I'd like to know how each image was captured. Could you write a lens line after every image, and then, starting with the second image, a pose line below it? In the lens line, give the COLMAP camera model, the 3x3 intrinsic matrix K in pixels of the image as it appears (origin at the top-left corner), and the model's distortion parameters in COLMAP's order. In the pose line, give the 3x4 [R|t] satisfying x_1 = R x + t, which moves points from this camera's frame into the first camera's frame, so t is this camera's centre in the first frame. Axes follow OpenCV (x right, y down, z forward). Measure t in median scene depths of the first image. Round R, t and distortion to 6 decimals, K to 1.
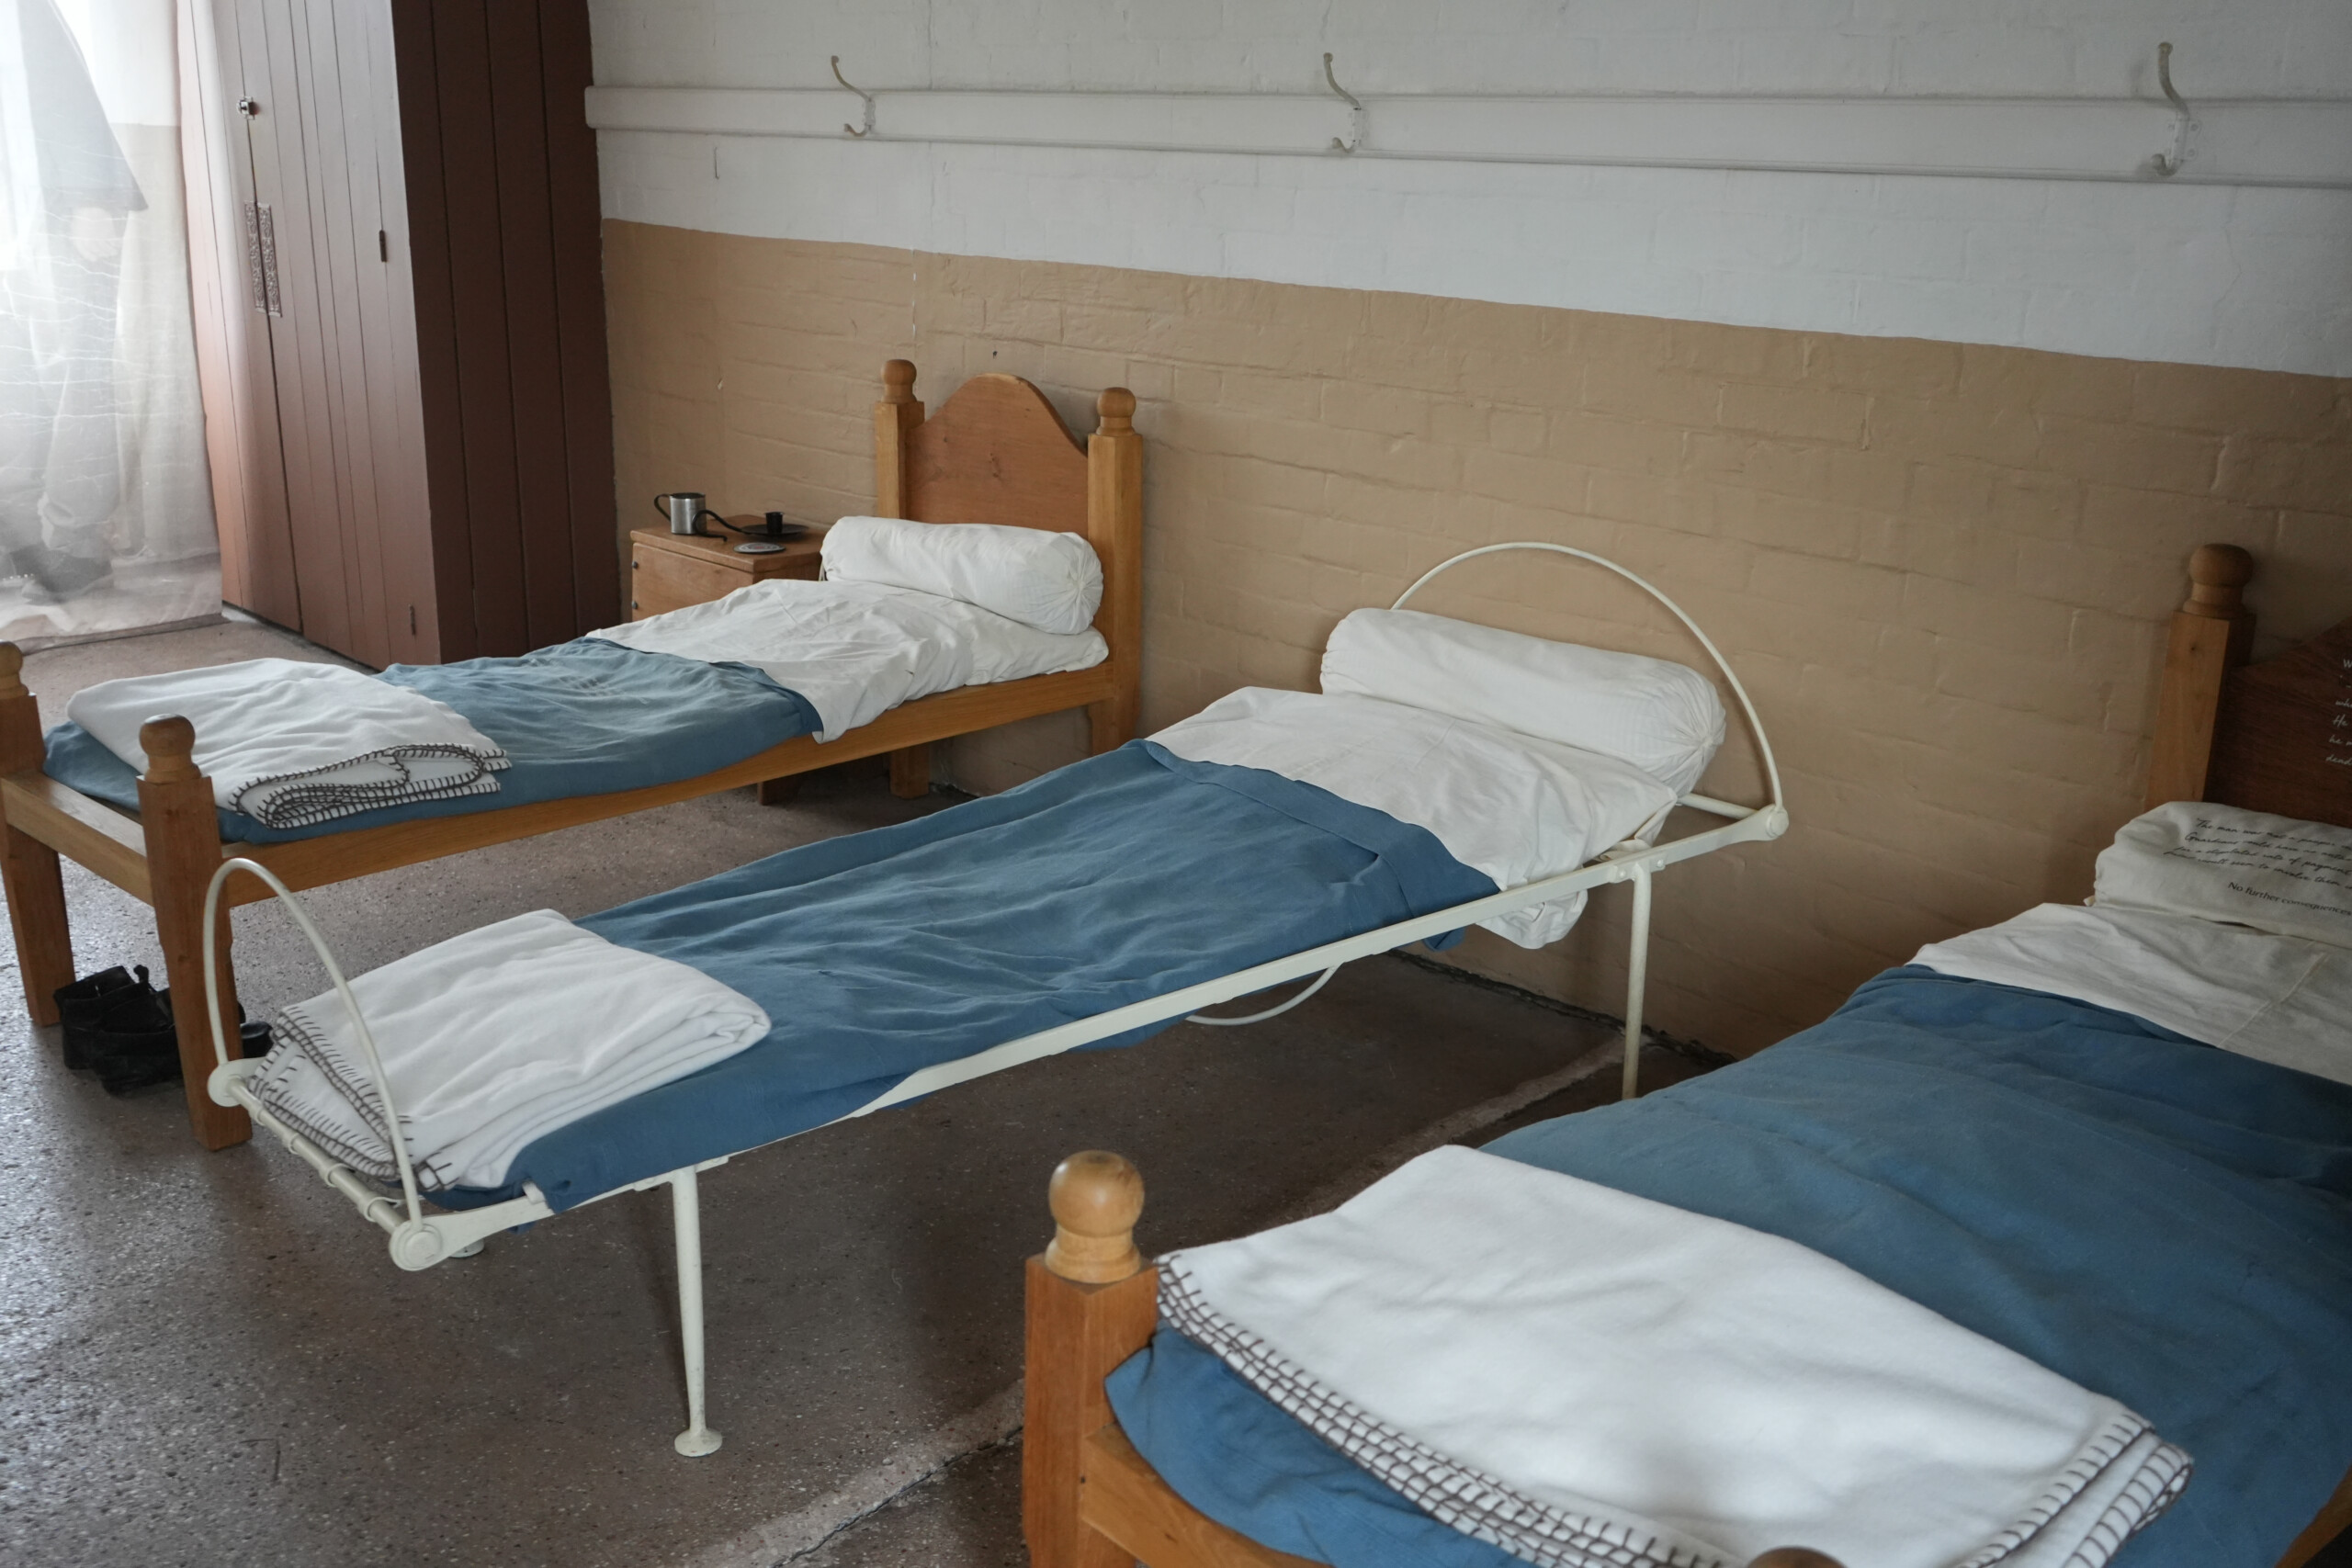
lens RADIAL K [[2296.2, 0, 1174.7], [0, 2296.2, 786.2], [0, 0, 1]] dist [0.018854, 0.000000]
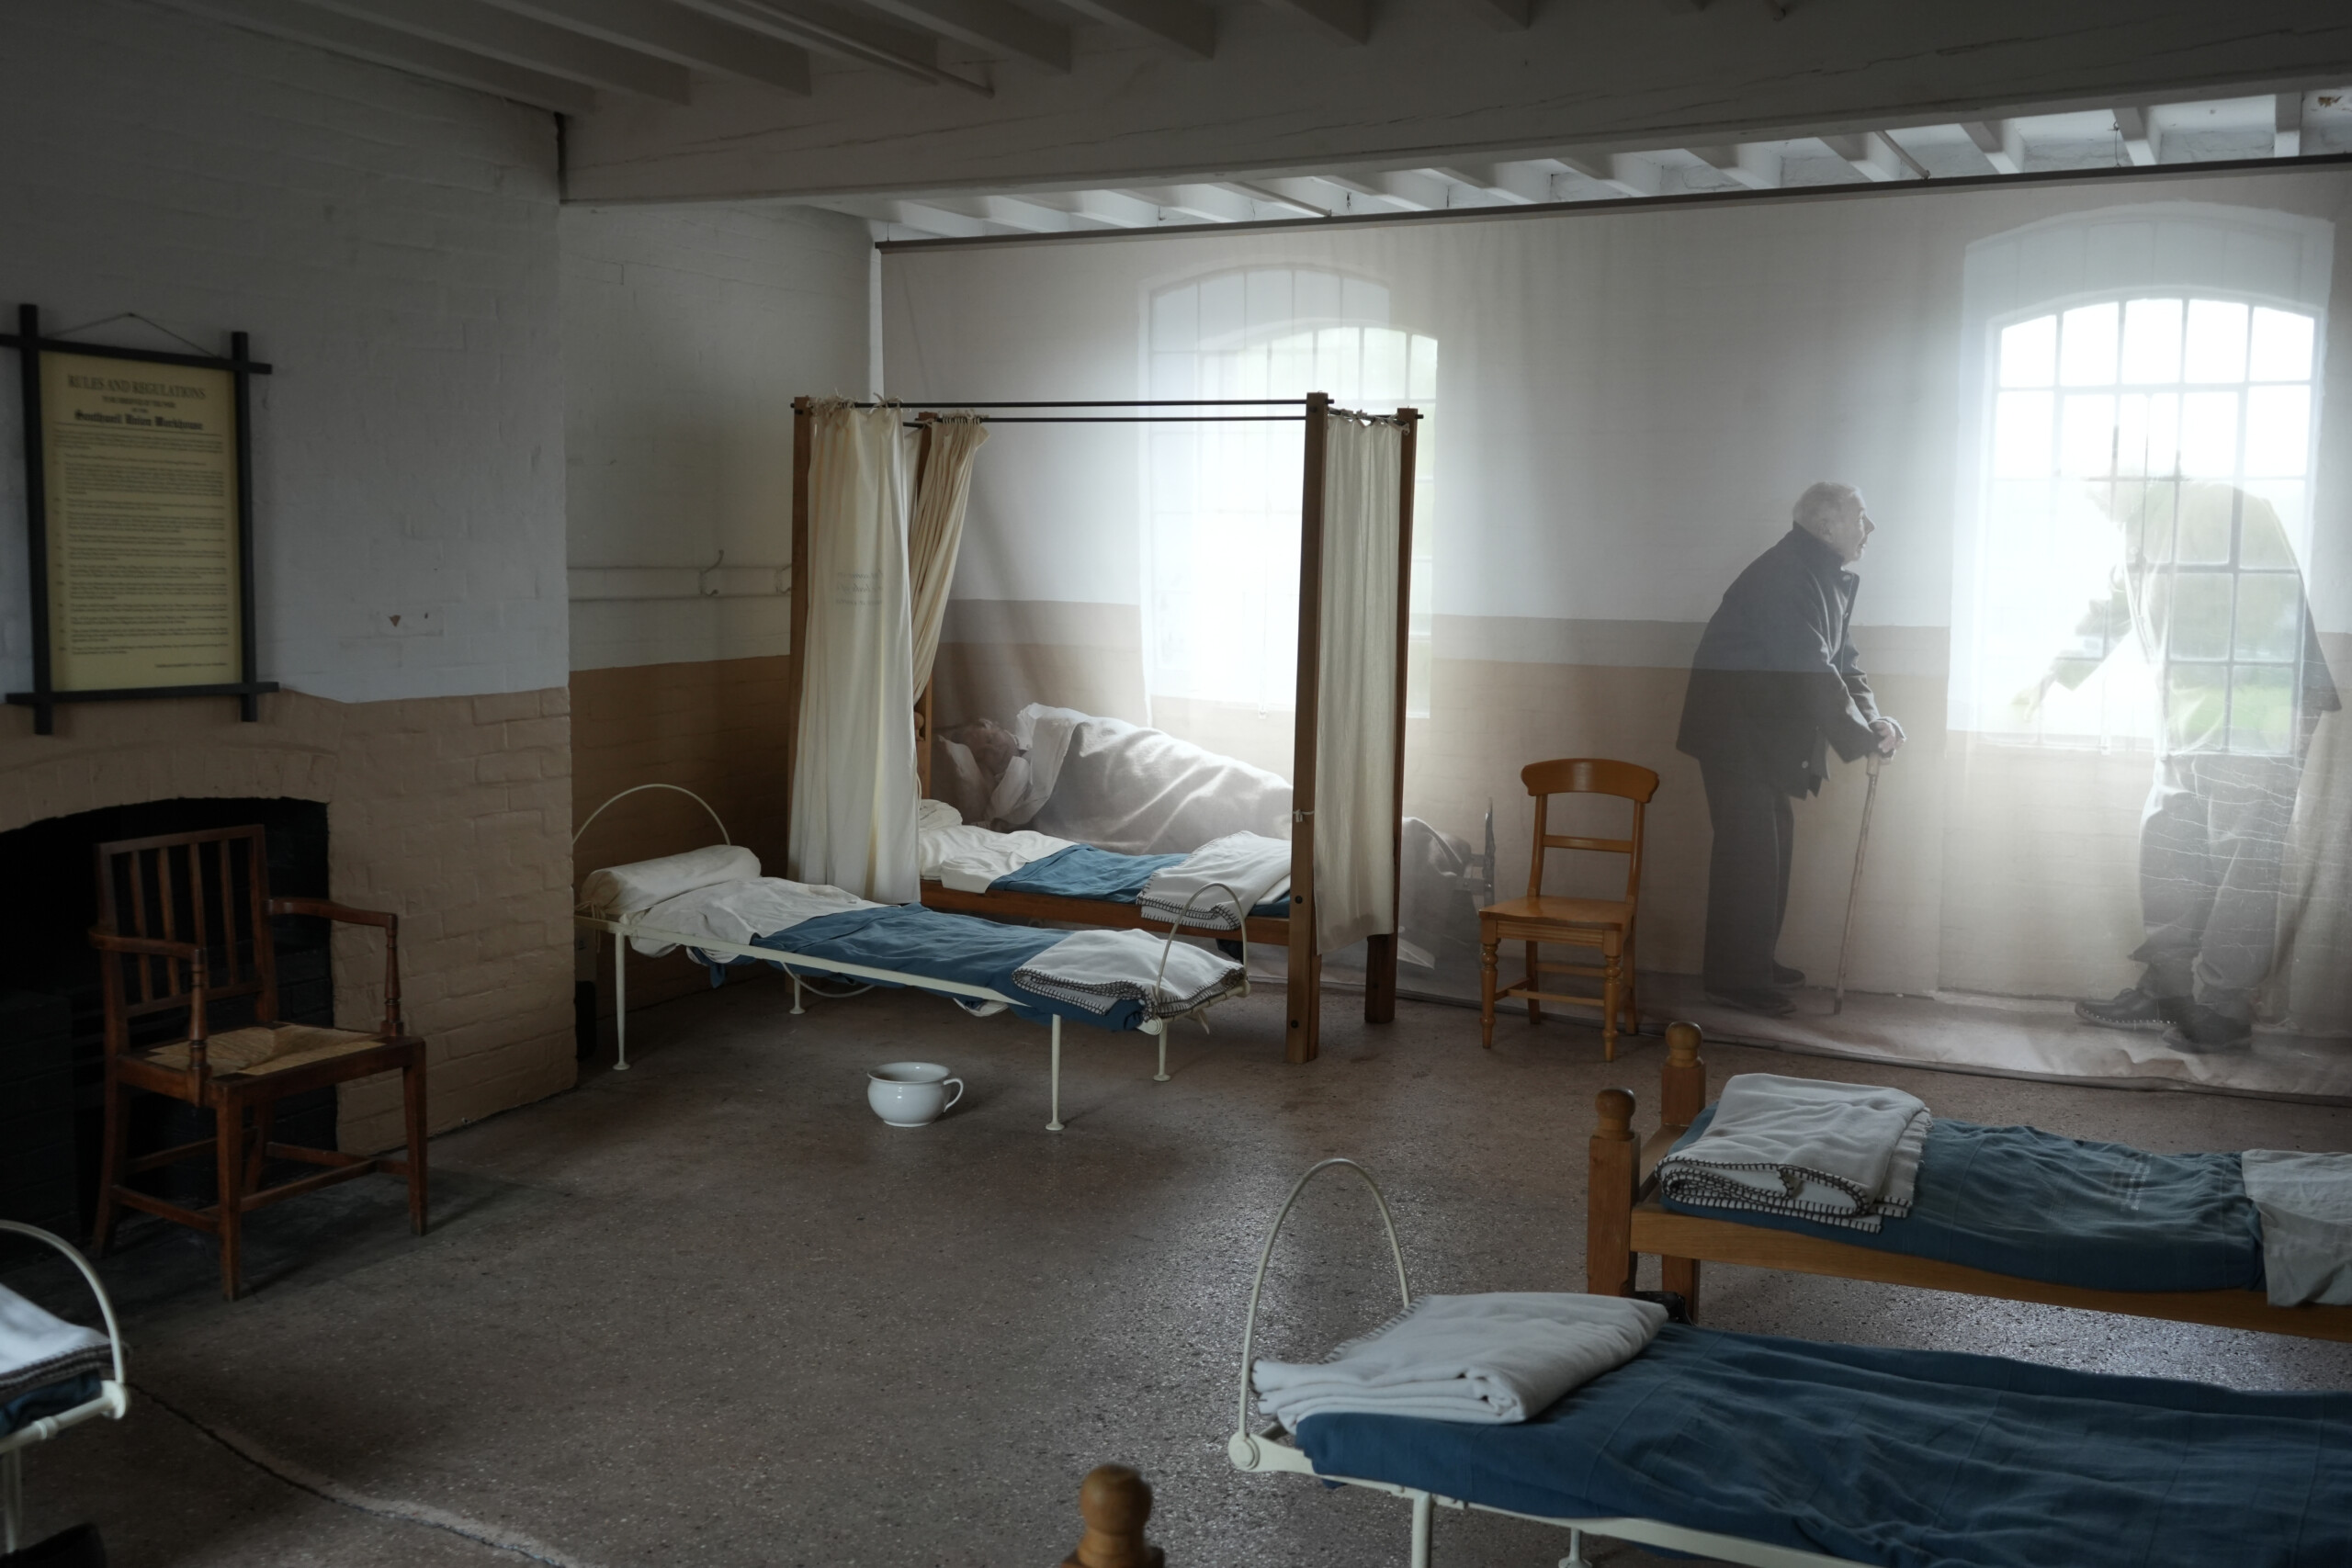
lens RADIAL K [[2262.9, 0, 1174.7], [0, 2262.9, 785.6], [0, 0, 1]] dist [-0.006437, 0.000000]
pose [[0.357772, 0.088521, -0.929604, 0.332626], [-0.270808, 0.962551, -0.012566, -0.057916], [0.893679, 0.256240, 0.368346, 0.144434]]
